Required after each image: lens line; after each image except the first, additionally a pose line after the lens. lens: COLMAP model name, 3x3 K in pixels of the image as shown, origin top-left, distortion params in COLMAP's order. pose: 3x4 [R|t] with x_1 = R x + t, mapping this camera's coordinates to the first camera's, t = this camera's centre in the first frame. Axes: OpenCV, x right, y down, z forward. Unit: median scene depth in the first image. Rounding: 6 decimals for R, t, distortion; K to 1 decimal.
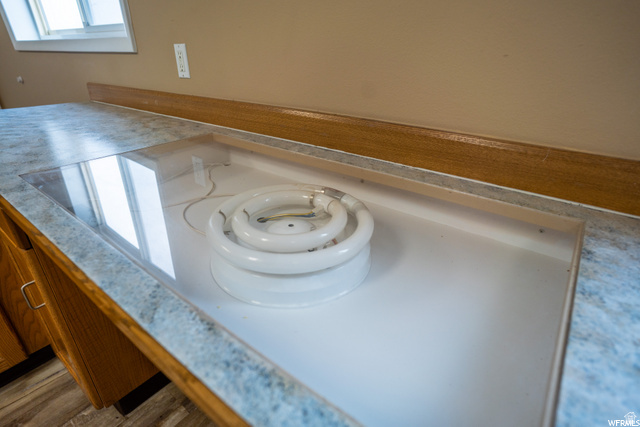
lens RADIAL K [[341.2, 0, 321.5], [0, 341.2, 214.6], [0, 0, 1]] dist [-0.030535, 0.002356]
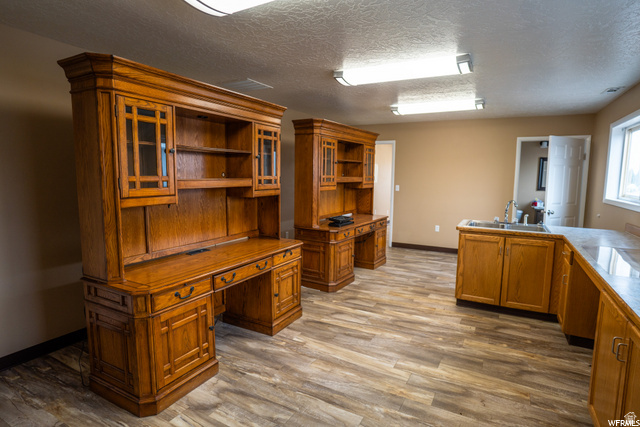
lens RADIAL K [[341.2, 0, 324.2], [0, 341.2, 214.7], [0, 0, 1]] dist [-0.030535, 0.002356]
pose [[0.146307, 0.101559, -0.984012, 1.402634], [-0.444782, 0.895254, 0.026266, 0.451192], [0.883608, 0.433828, 0.176153, -1.381714]]
